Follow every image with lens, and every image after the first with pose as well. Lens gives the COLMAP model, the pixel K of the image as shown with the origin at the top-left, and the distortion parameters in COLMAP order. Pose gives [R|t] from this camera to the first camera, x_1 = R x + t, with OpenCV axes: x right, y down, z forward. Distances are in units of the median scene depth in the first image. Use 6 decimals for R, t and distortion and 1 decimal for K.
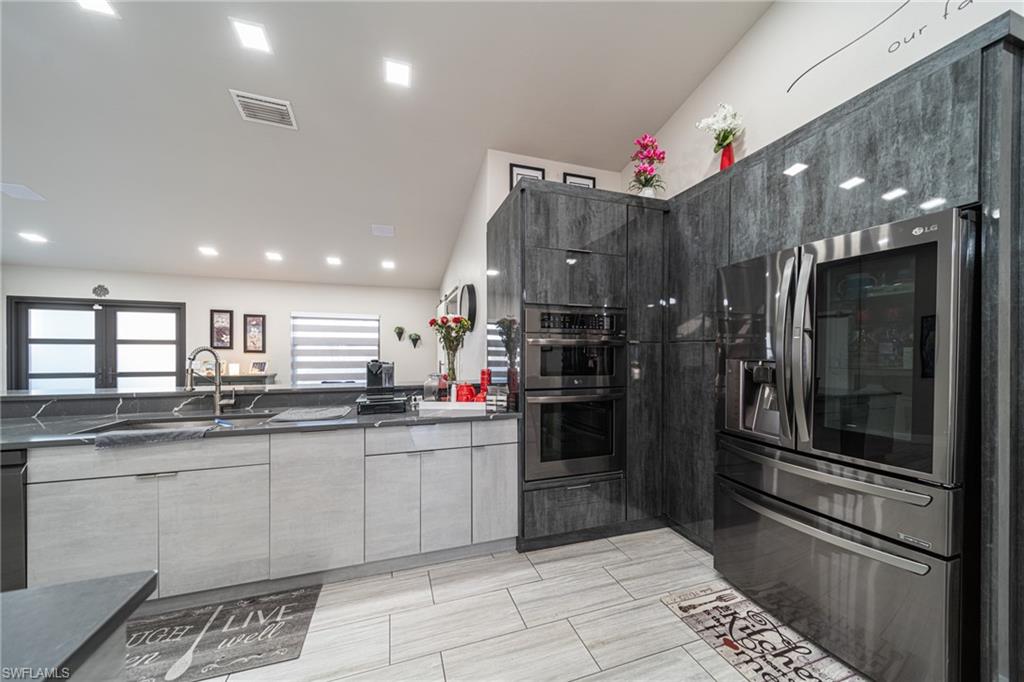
lens RADIAL K [[355.3, 0, 511.4], [0, 355.3, 354.4], [0, 0, 1]] dist [0.010998, -0.002130]
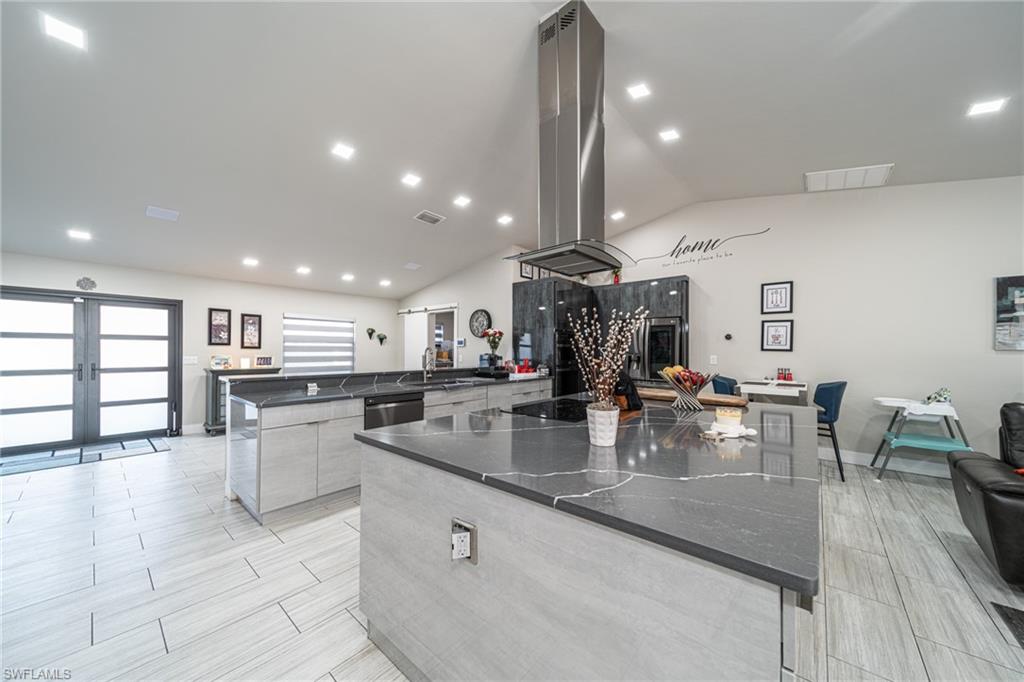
lens RADIAL K [[355.3, 0, 513.8], [0, 355.3, 351.2], [0, 0, 1]] dist [0.010998, -0.002130]
pose [[0.859477, 0.002438, 0.511169, -0.647274], [-0.003706, 0.999992, 0.001461, -0.001569], [-0.511161, -0.003150, 0.859479, -0.409422]]
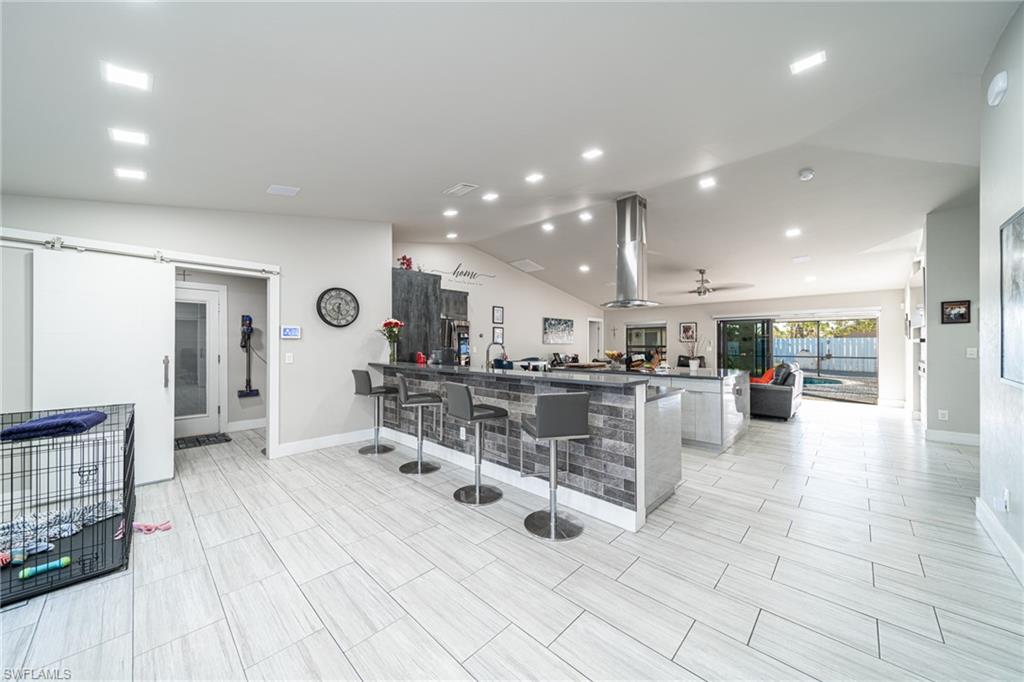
lens RADIAL K [[355.3, 0, 508.1], [0, 355.3, 342.9], [0, 0, 1]] dist [0.010998, -0.002130]
pose [[-0.456370, 0.003461, 0.889783, -1.123776], [0.000856, 0.999994, -0.003451, -0.002010], [-0.889790, -0.000813, -0.456370, 0.790408]]
